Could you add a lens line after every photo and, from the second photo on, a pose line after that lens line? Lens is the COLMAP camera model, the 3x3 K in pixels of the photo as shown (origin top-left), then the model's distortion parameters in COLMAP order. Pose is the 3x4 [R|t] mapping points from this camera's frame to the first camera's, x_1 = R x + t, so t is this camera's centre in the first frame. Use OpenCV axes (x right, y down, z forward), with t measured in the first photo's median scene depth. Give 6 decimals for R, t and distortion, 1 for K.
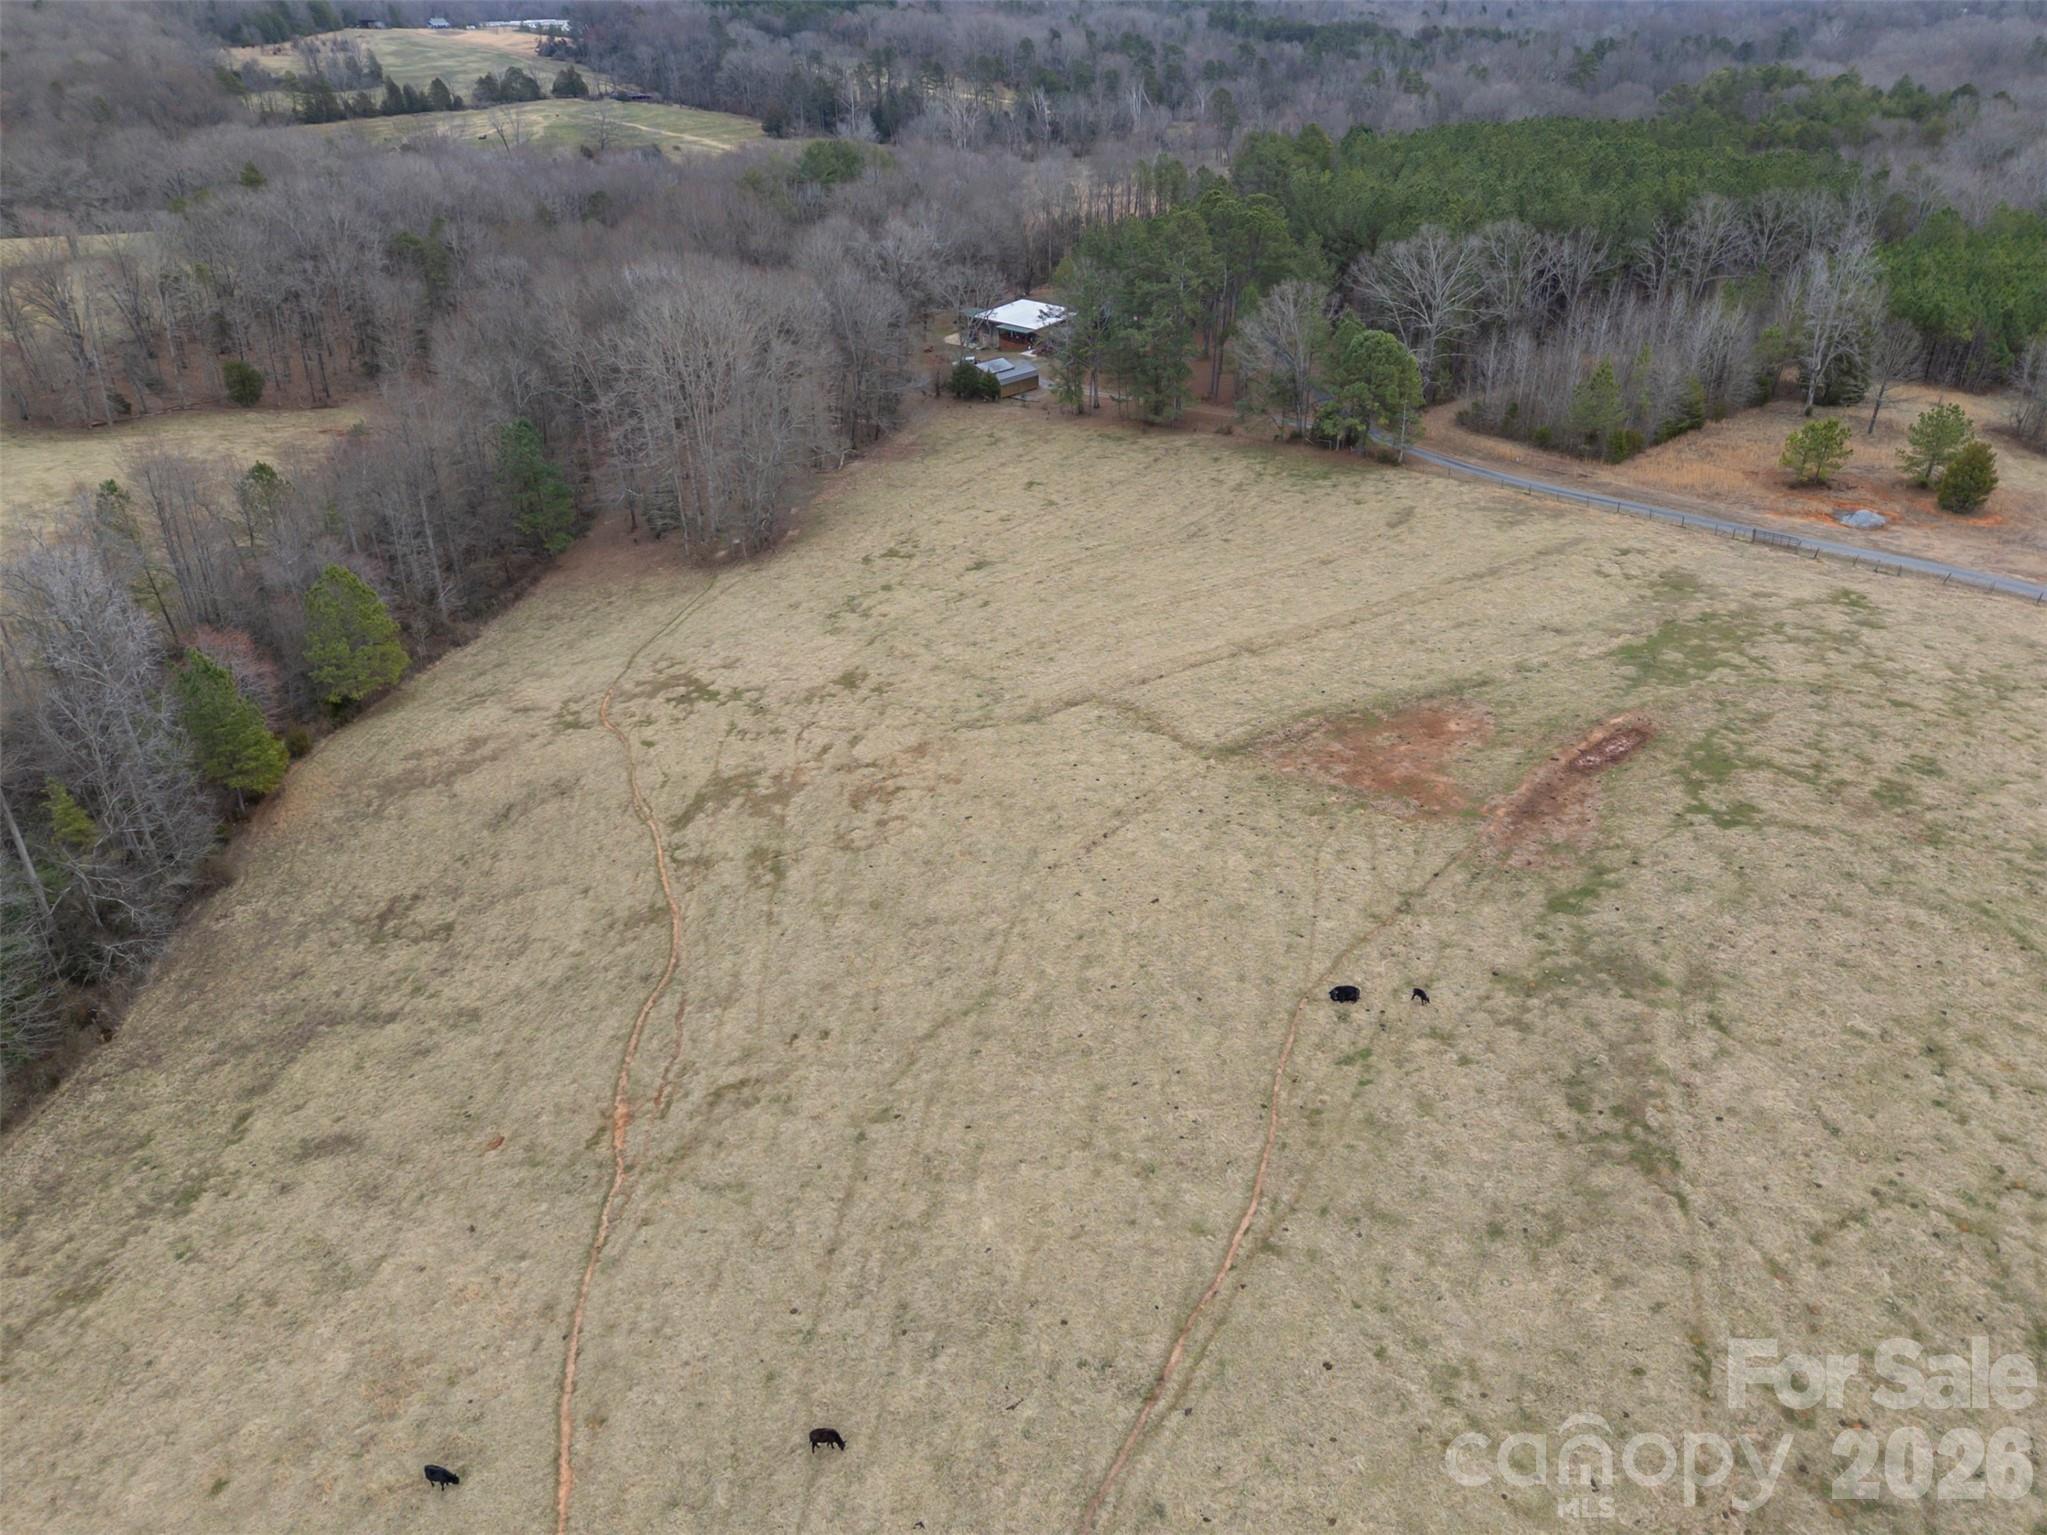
lens RADIAL K [[1485.7, 0, 1023.1], [0, 1485.7, 759.0], [0, 0, 1]] dist [0.099610, -0.100787]
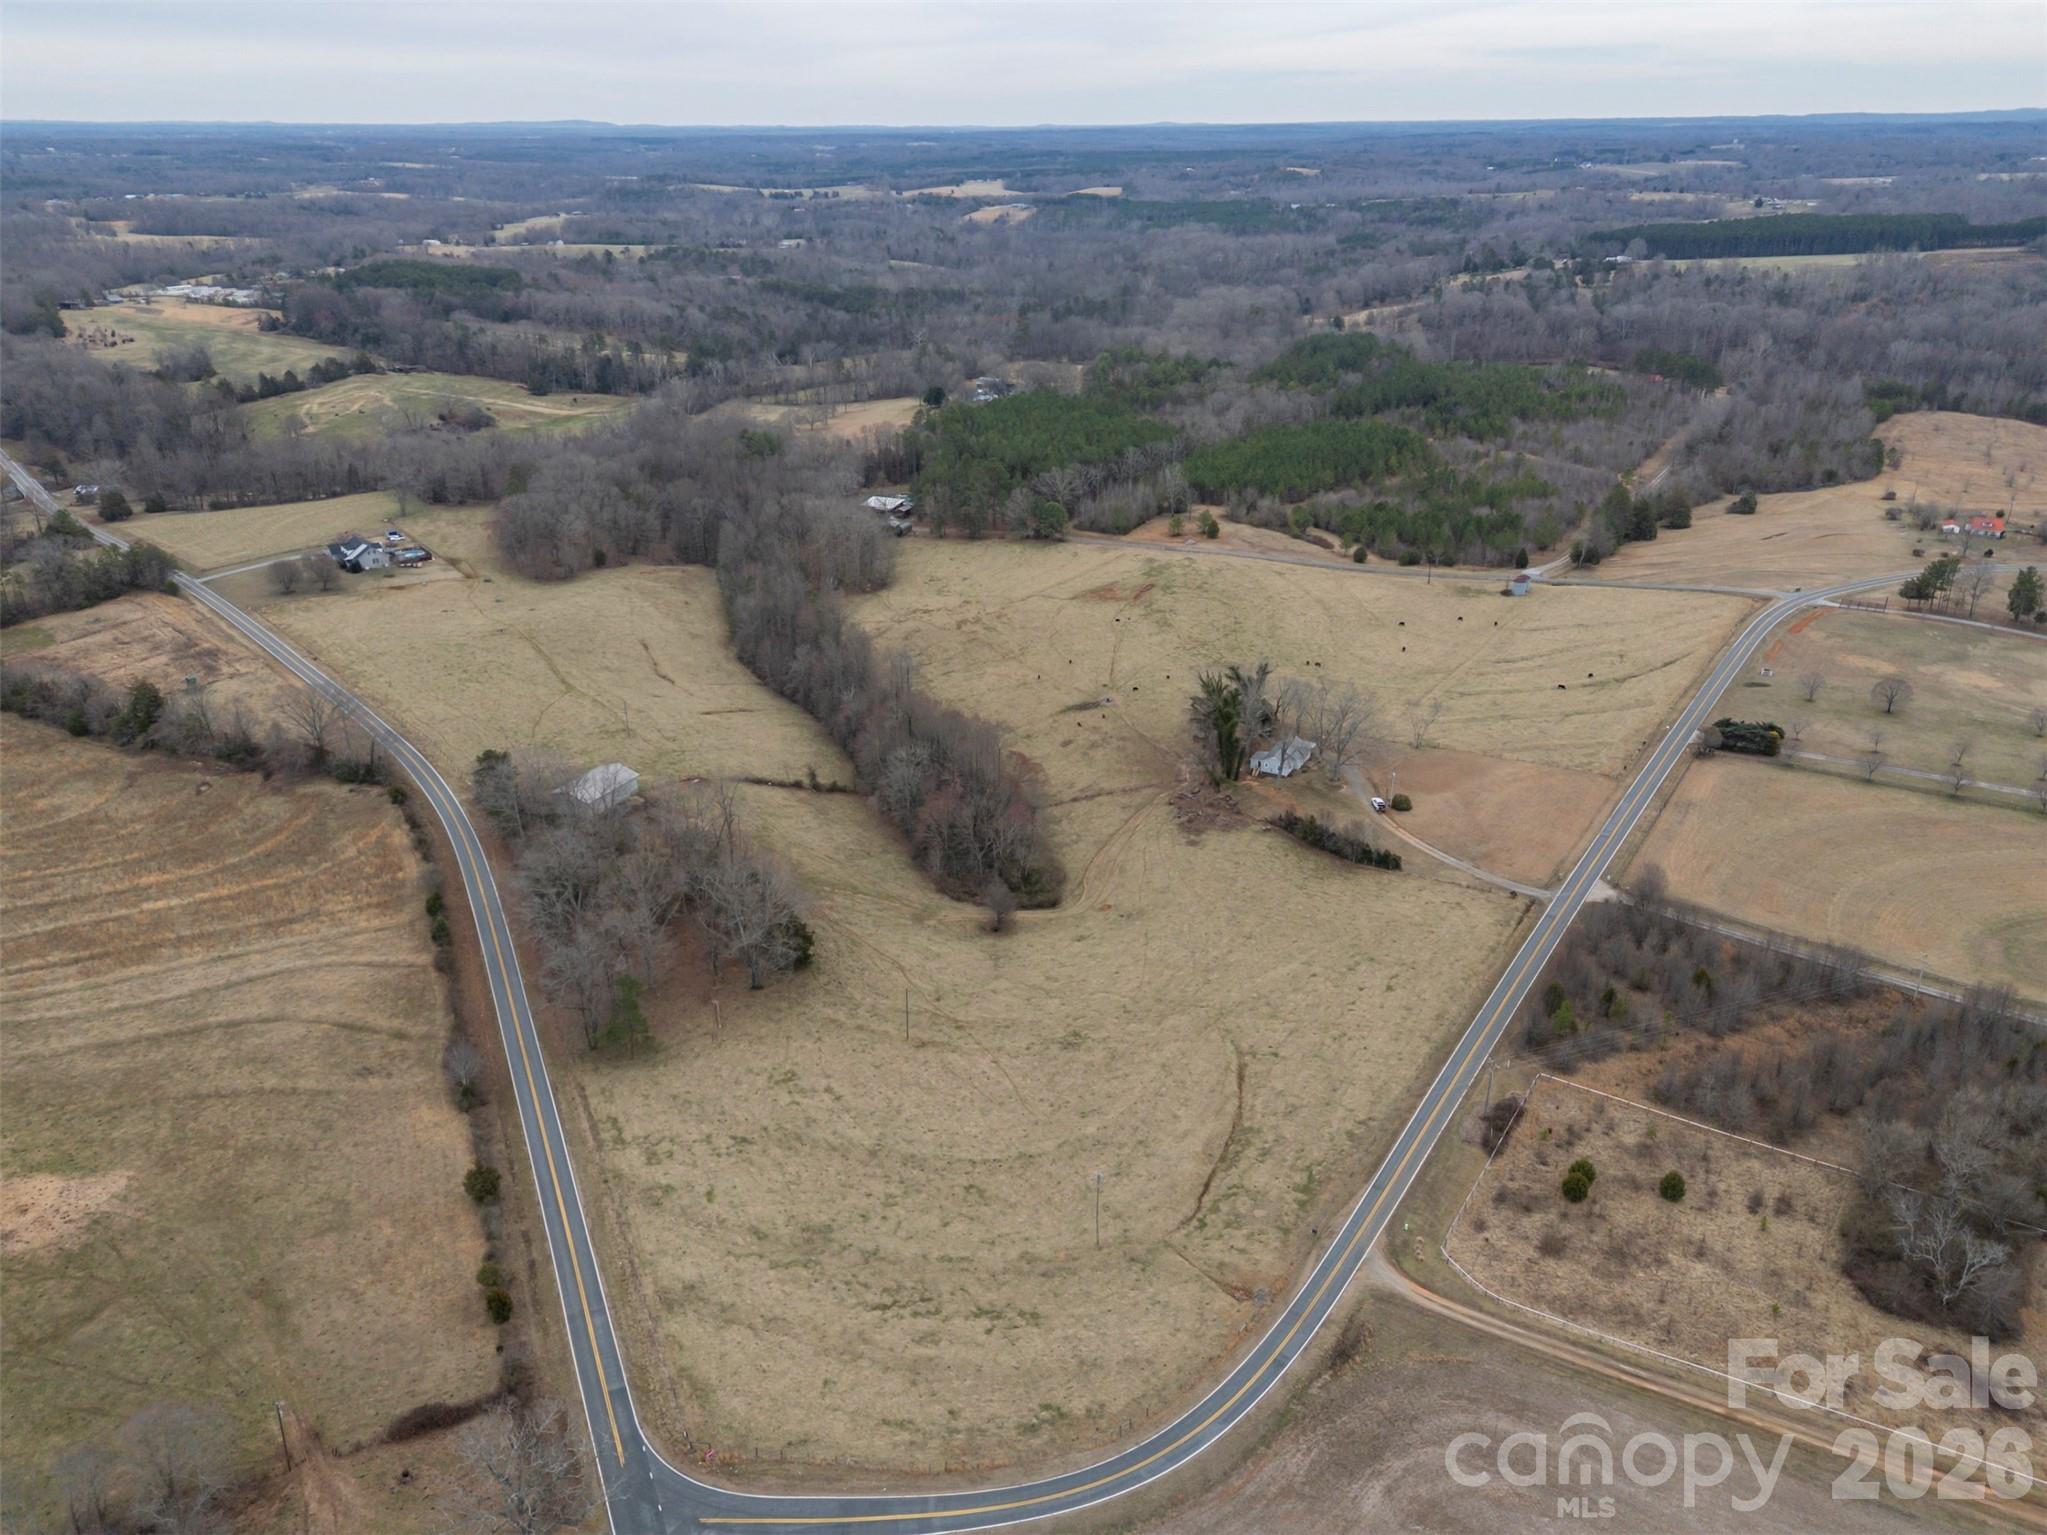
lens RADIAL K [[1488.8, 0, 1024.0], [0, 1488.8, 759.2], [0, 0, 1]] dist [0.081374, -0.065231]
pose [[0.931079, -0.141919, 0.336081, -0.952146], [0.171806, 0.983255, -0.060767, 0.434642], [-0.321829, 0.114319, 0.939871, -1.890569]]
